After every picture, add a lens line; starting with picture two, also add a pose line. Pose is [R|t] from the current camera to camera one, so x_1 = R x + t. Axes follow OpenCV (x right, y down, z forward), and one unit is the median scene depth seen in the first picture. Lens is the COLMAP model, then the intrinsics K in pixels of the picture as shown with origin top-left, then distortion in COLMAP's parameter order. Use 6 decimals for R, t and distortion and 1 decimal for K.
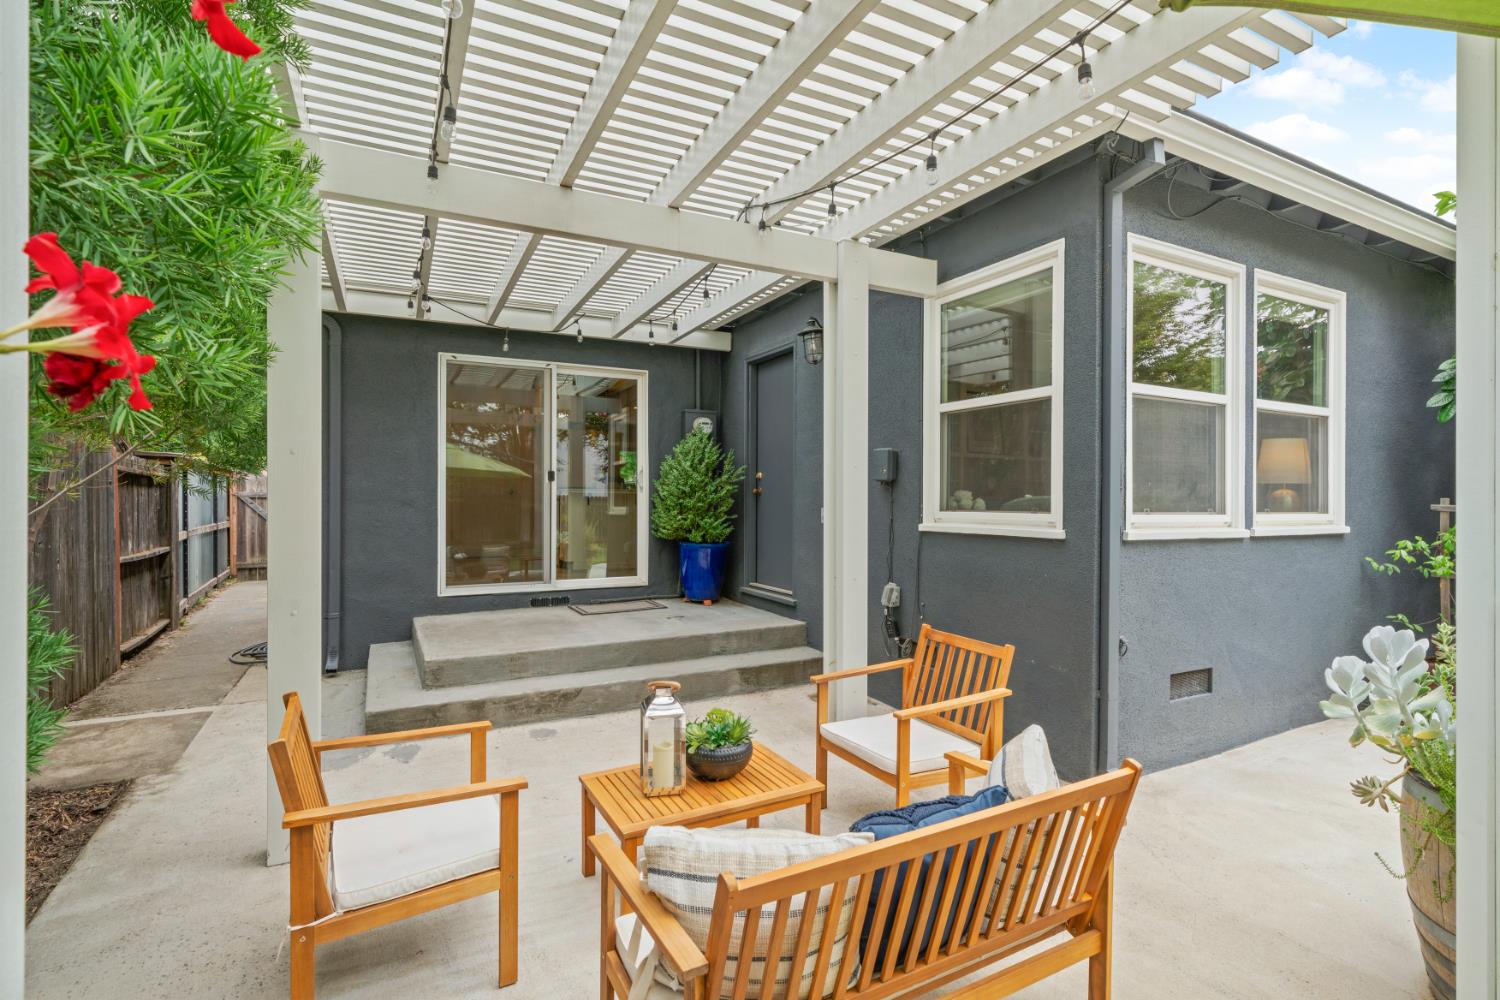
lens RADIAL K [[716.5, 0, 740.1], [0, 716.5, 499.7], [0, 0, 1]] dist [-0.001141, -0.000408]
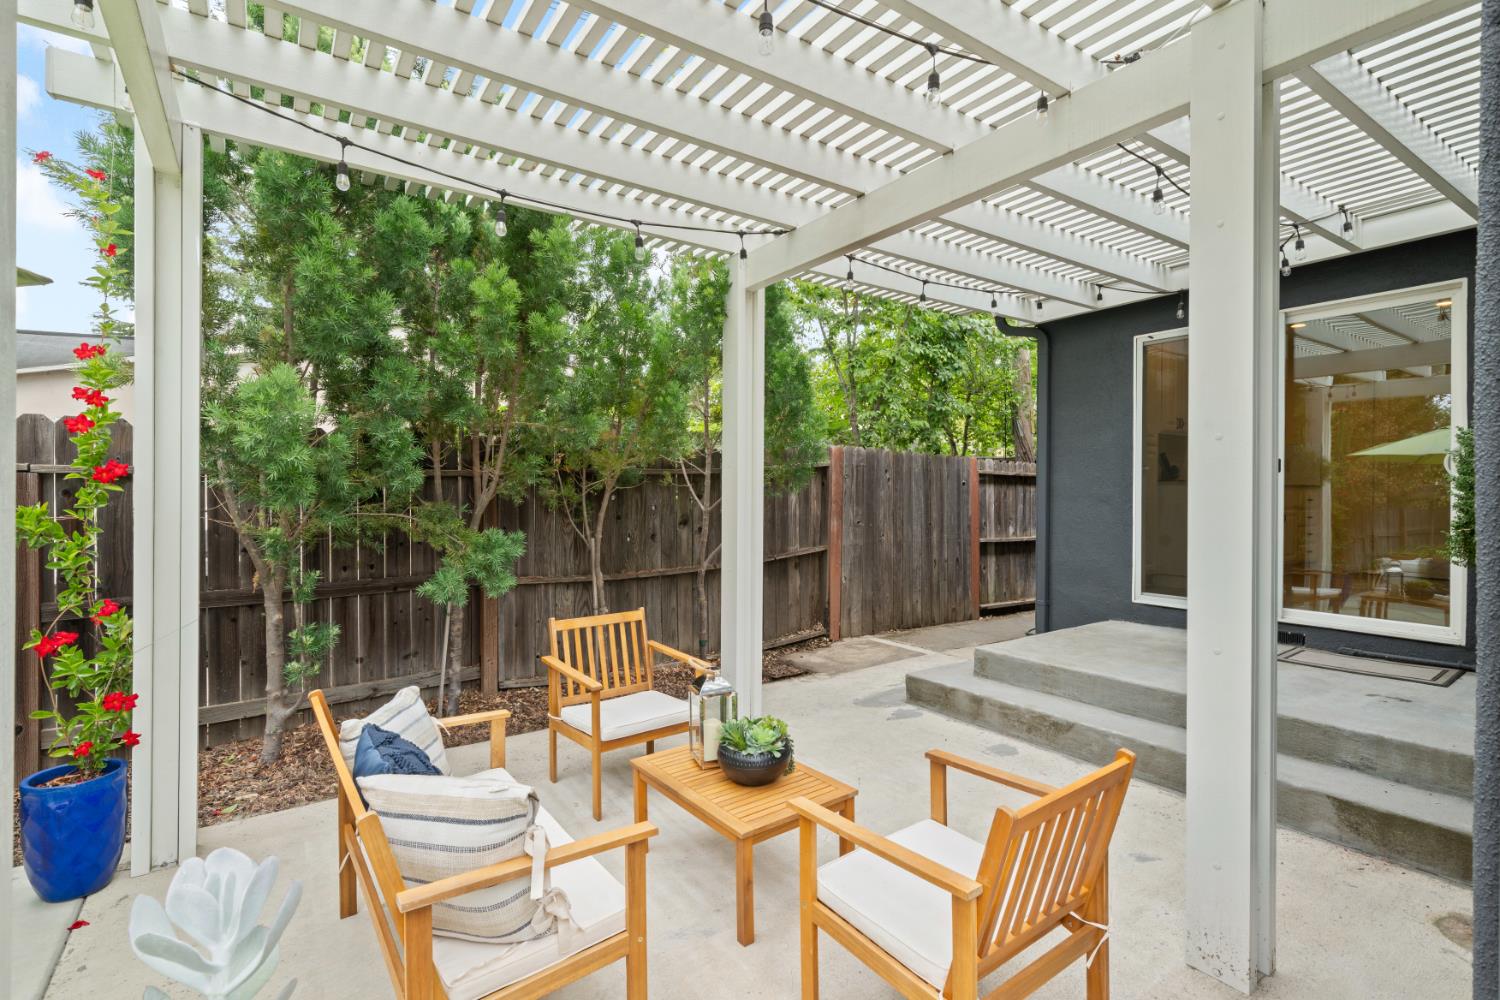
lens RADIAL K [[716.5, 0, 752.6], [0, 716.5, 499.7], [0, 0, 1]] dist [-0.001141, -0.000408]
pose [[0.126466, 0.009928, -0.991921, 0.554257], [-0.004002, 0.999947, 0.009498, -0.004088], [0.991963, 0.002769, 0.126499, 0.521944]]
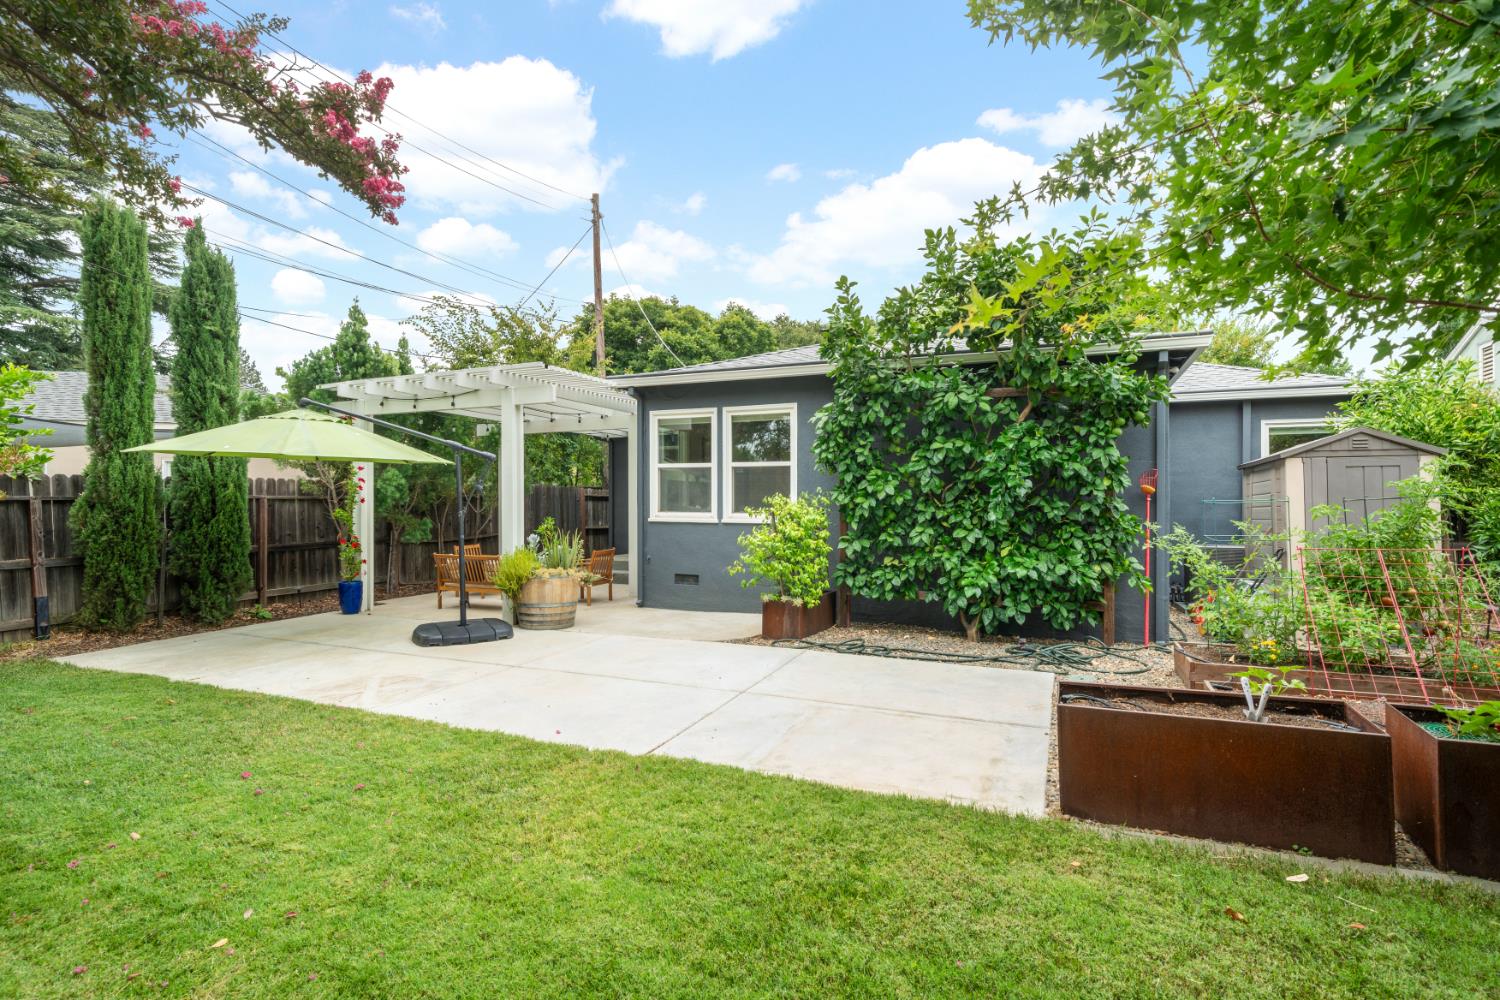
lens RADIAL K [[716.5, 0, 758.2], [0, 716.5, 504.7], [0, 0, 1]] dist [-0.001141, -0.000408]
pose [[0.634843, -0.001004, -0.772641, 2.267686], [0.000952, 0.999999, -0.000518, -0.004415], [0.772641, -0.000407, 0.634843, -0.341518]]
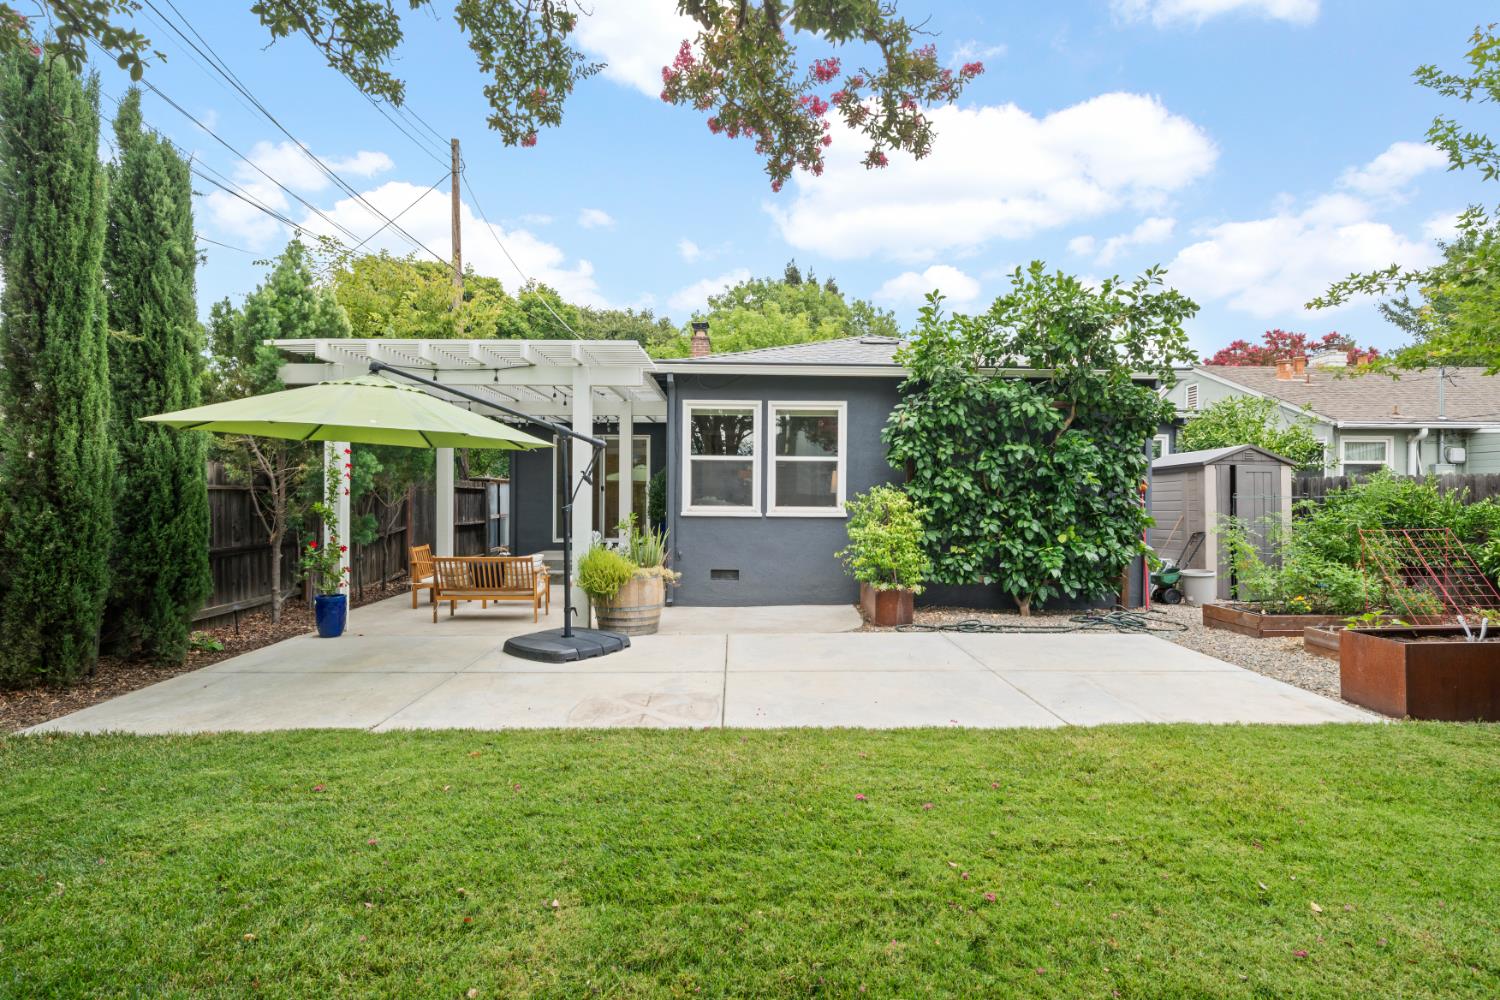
lens RADIAL K [[716.5, 0, 779.9], [0, 716.5, 507.2], [0, 0, 1]] dist [-0.001141, -0.000408]
pose [[0.897224, 0.006535, -0.441526, 1.557948], [-0.001413, 0.999928, 0.011930, -0.005374], [0.441572, -0.010080, 0.897169, -0.935379]]
